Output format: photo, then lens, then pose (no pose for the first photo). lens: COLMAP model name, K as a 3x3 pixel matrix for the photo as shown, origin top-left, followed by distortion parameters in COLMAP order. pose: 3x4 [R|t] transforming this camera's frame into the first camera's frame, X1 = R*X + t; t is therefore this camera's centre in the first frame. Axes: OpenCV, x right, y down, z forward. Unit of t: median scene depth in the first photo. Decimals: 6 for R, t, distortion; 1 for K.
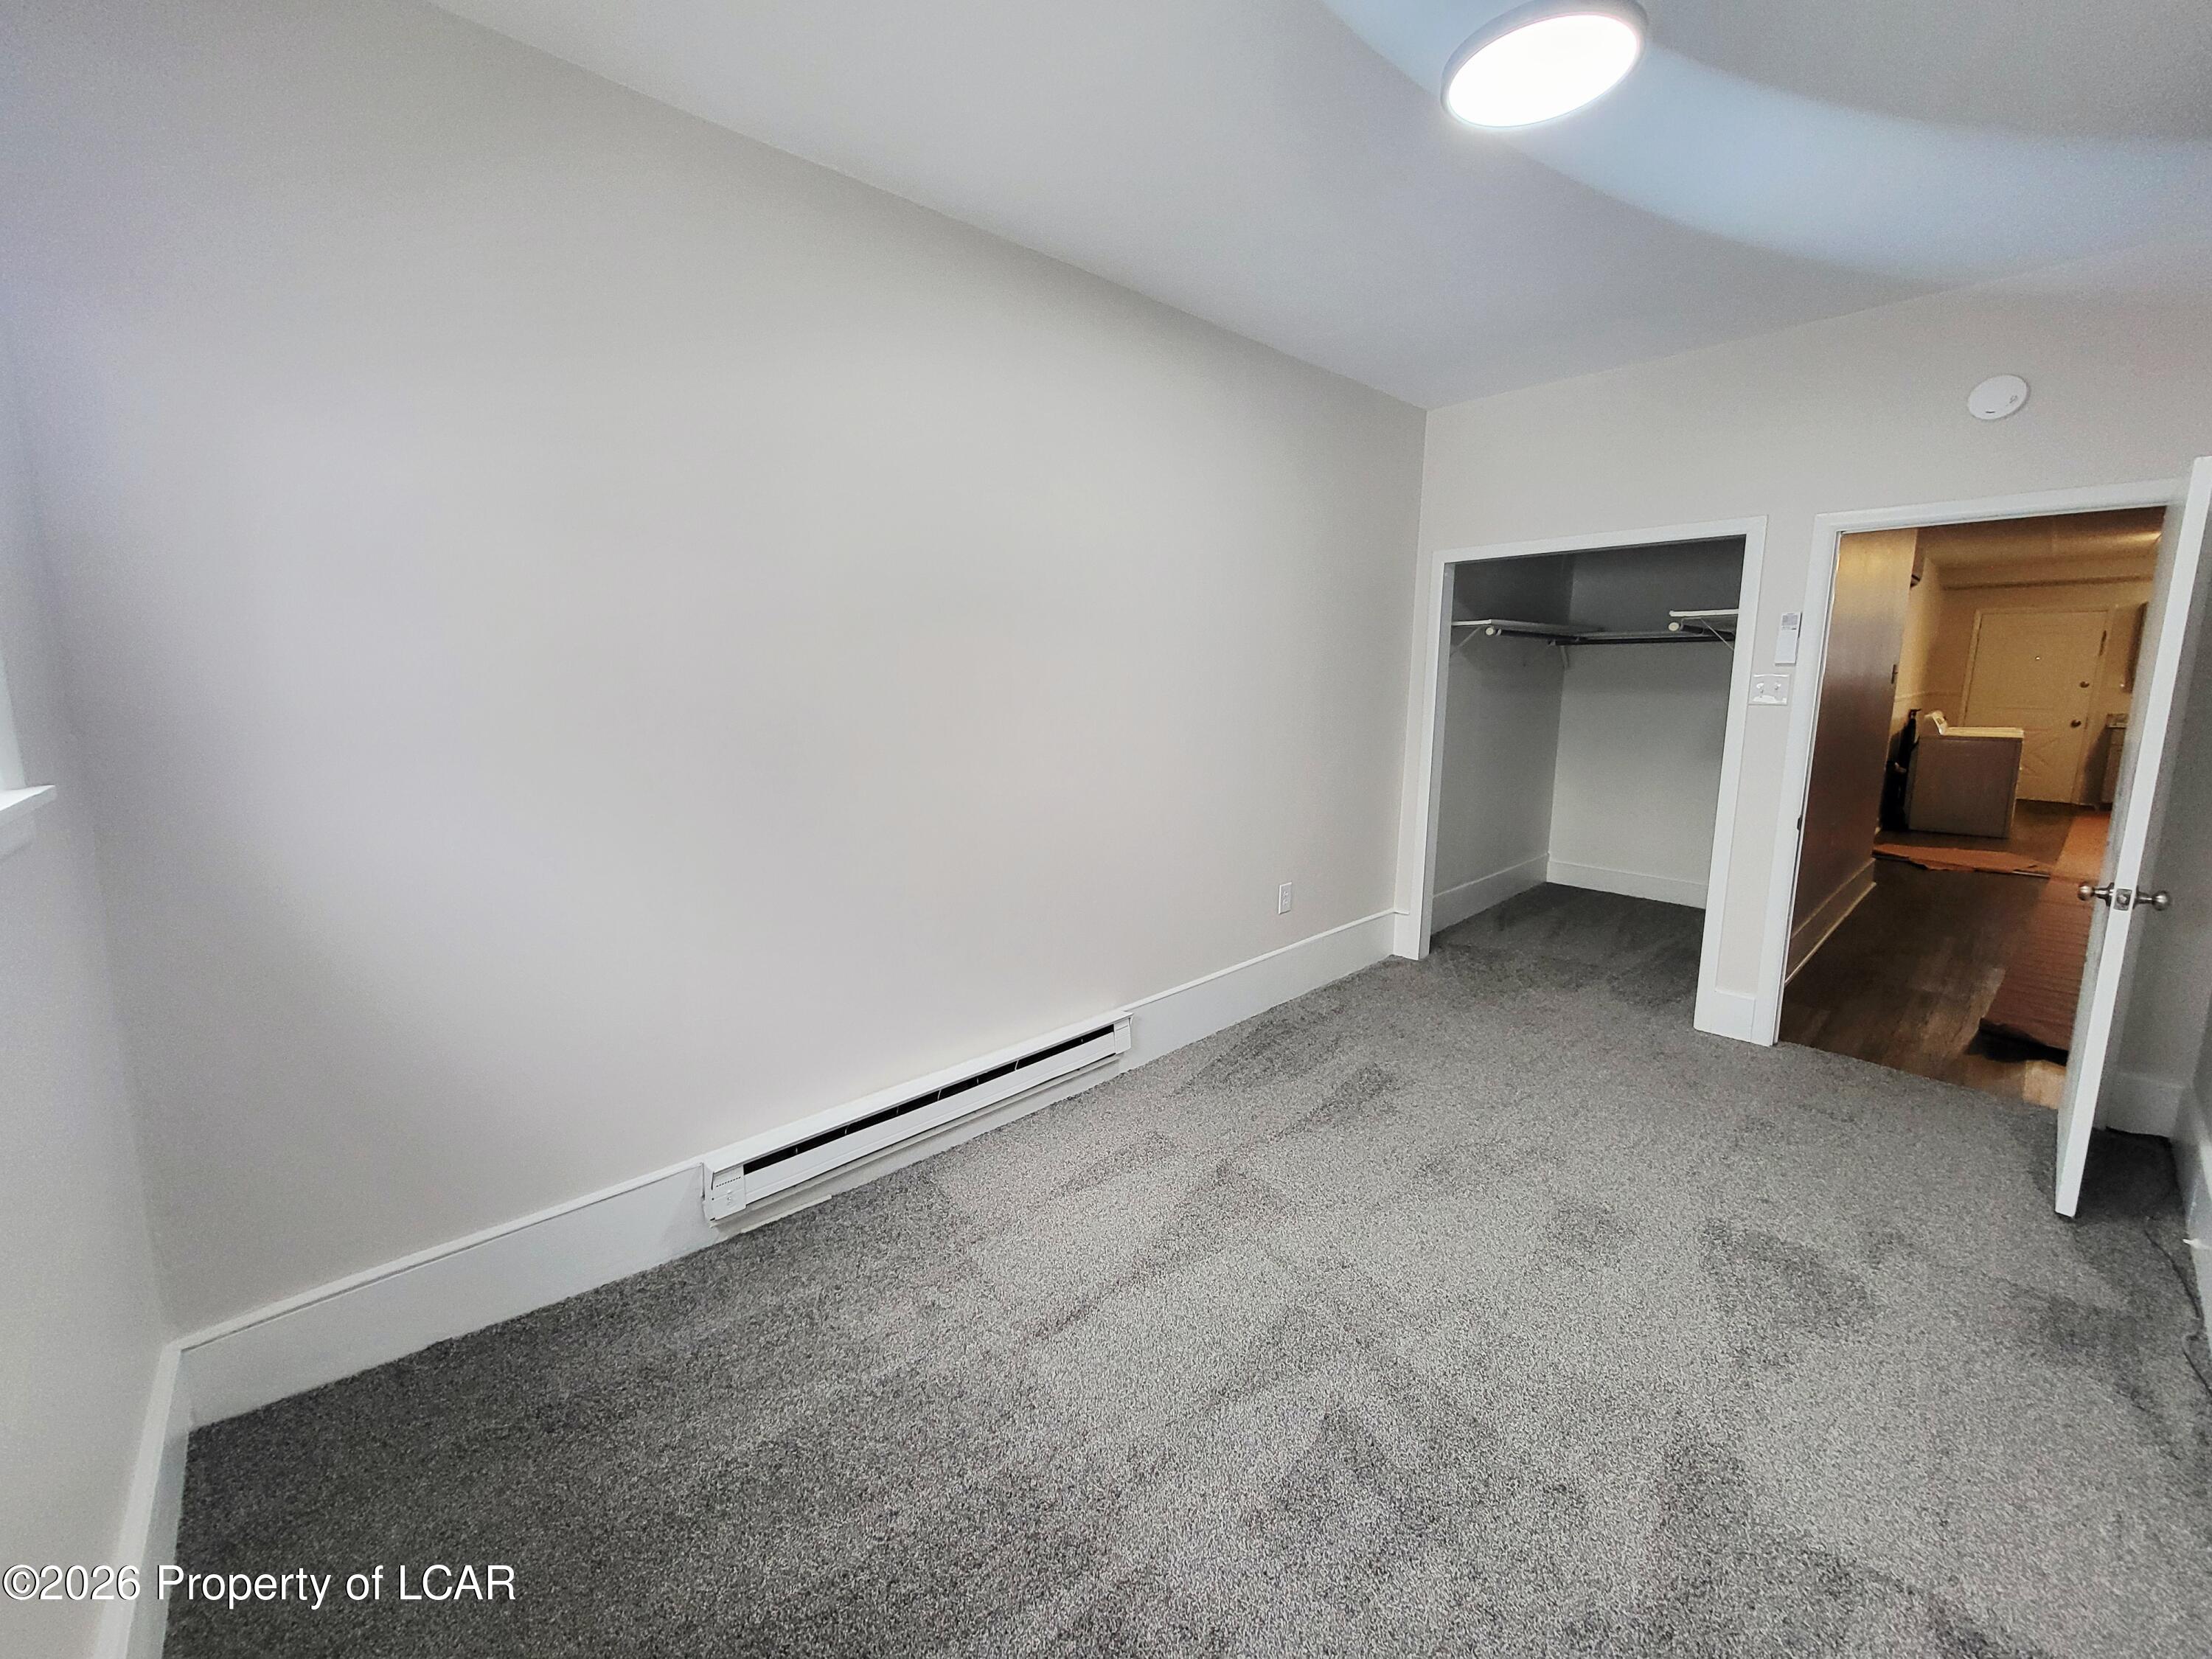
lens RADIAL K [[867.3, 0, 1085.4], [0, 867.3, 802.2], [0, 0, 1]] dist [0.000450, -0.002094]
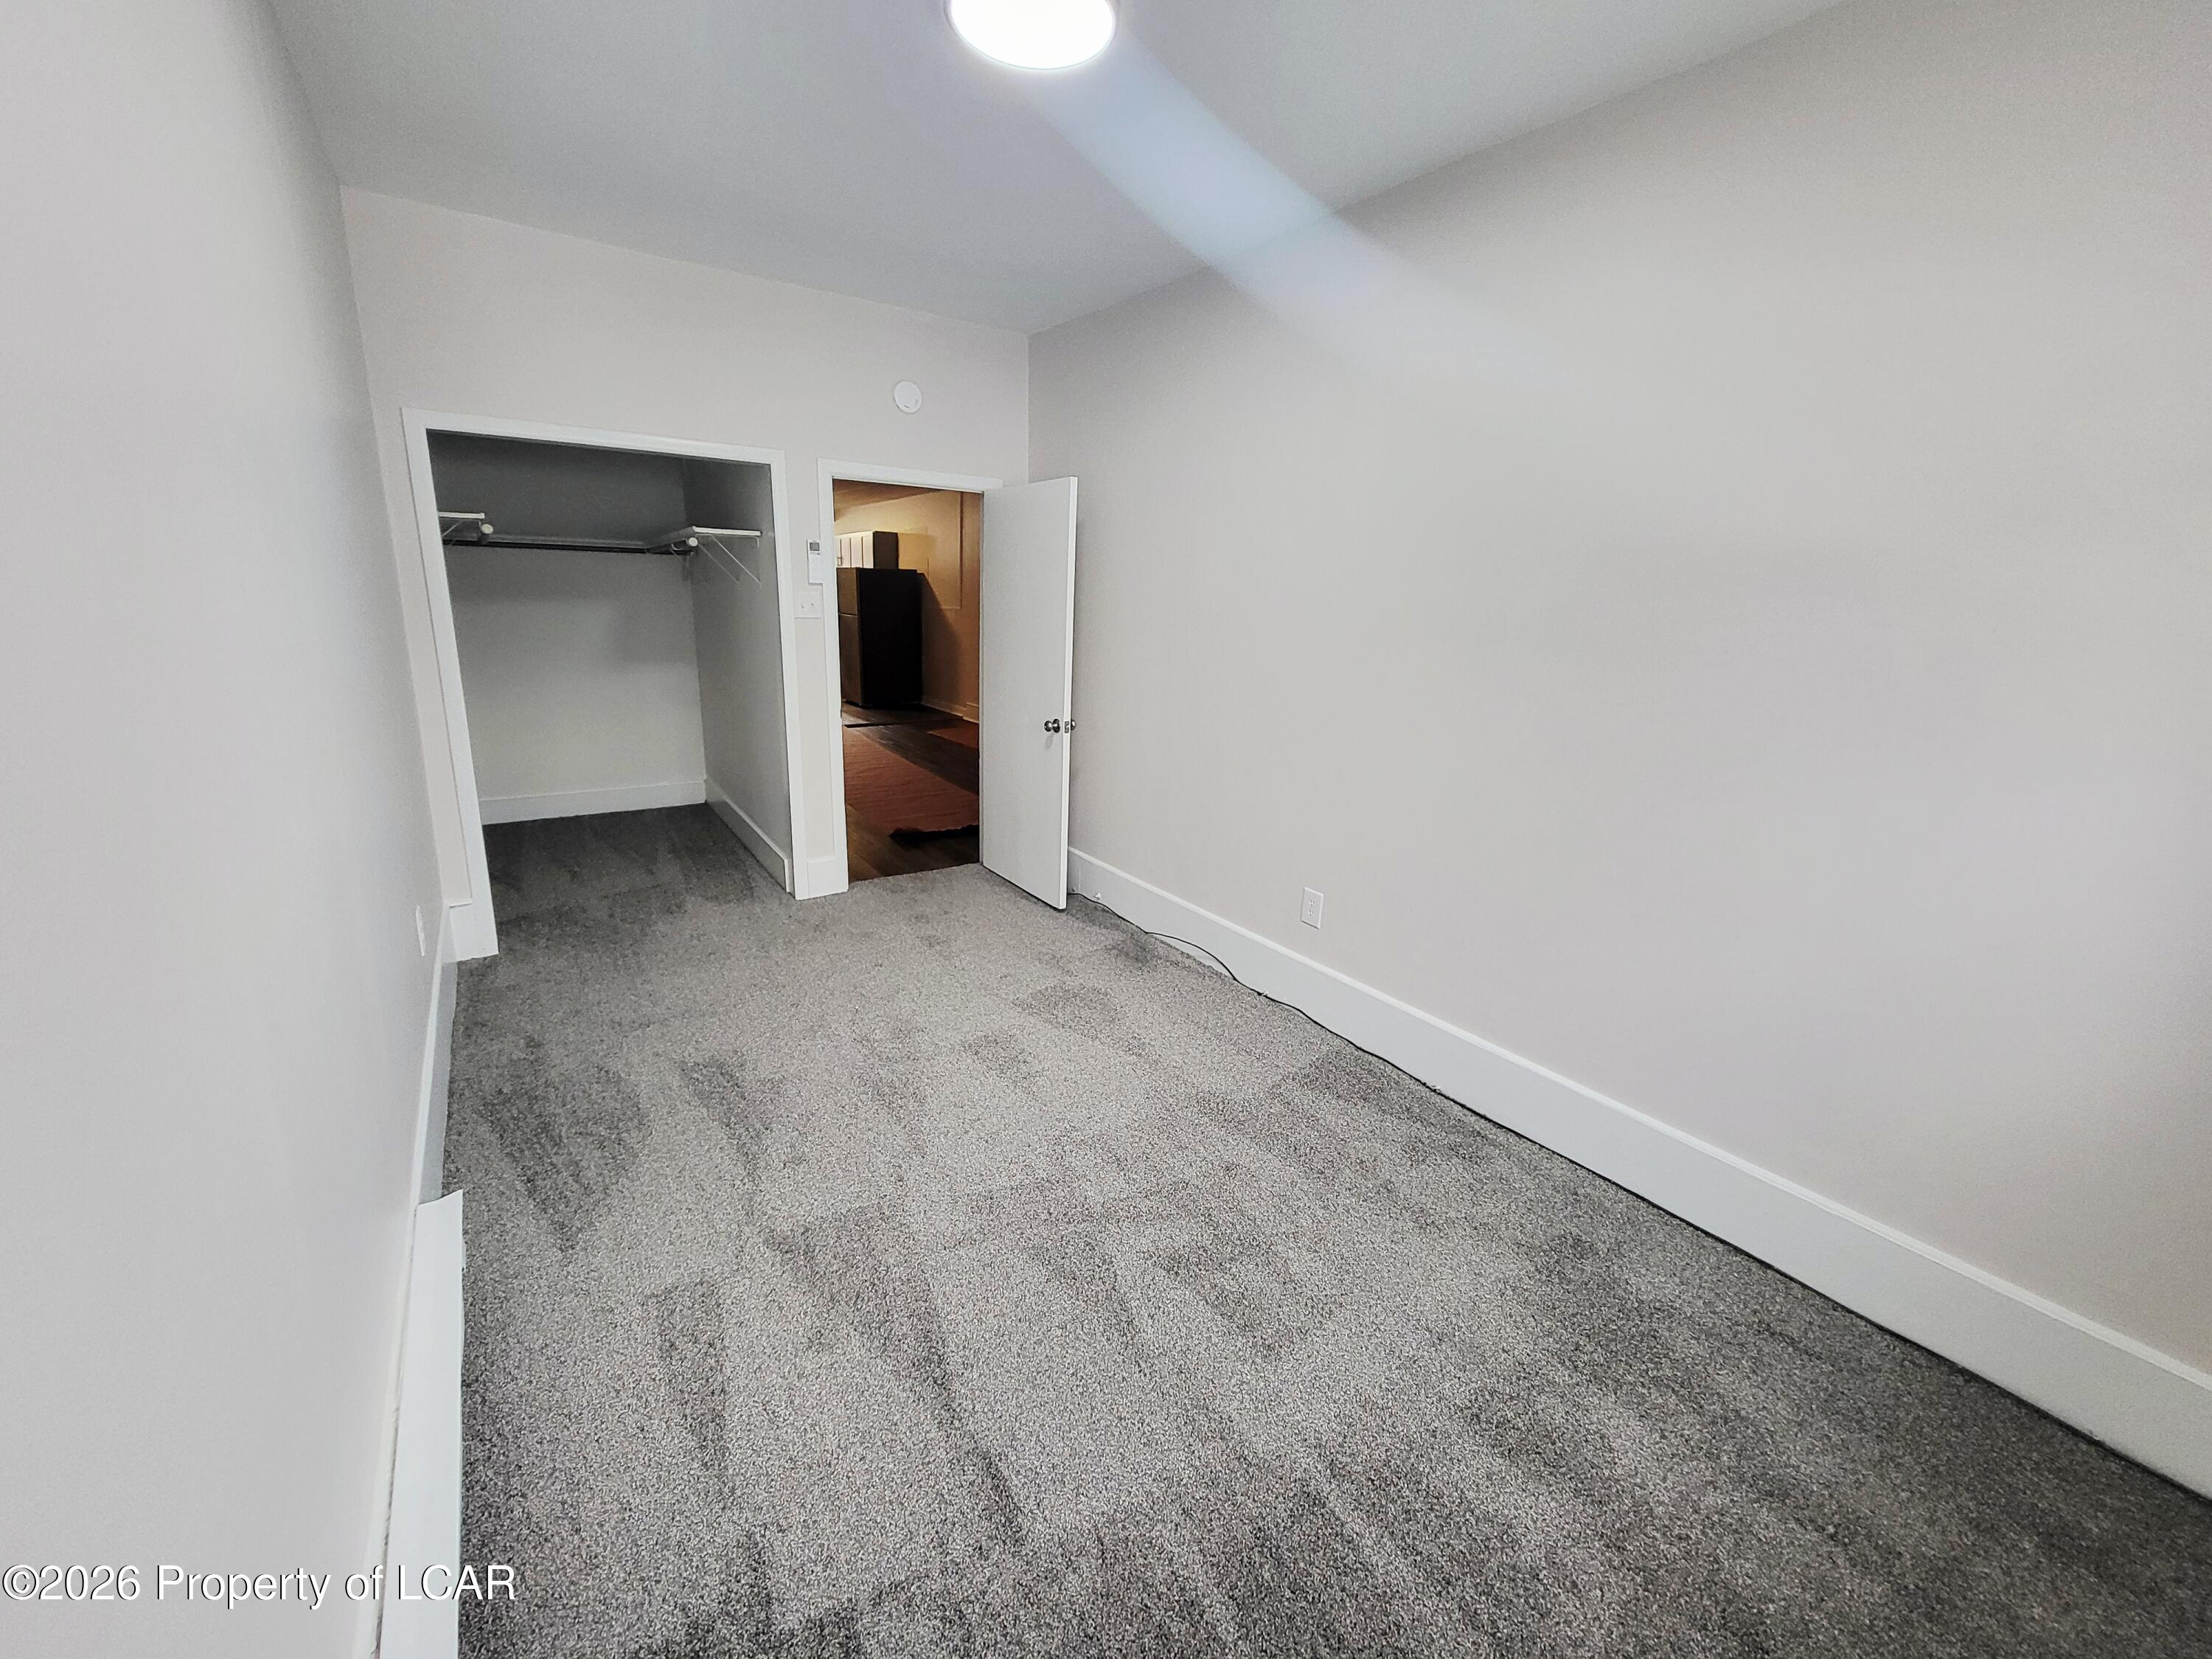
lens RADIAL K [[867.3, 0, 1085.4], [0, 867.3, 802.2], [0, 0, 1]] dist [0.000450, -0.002094]
pose [[0.131535, -0.228595, 0.964595, -0.412171], [0.116597, 0.969863, 0.213943, -0.085752], [-0.984431, 0.084328, 0.154224, 0.515322]]
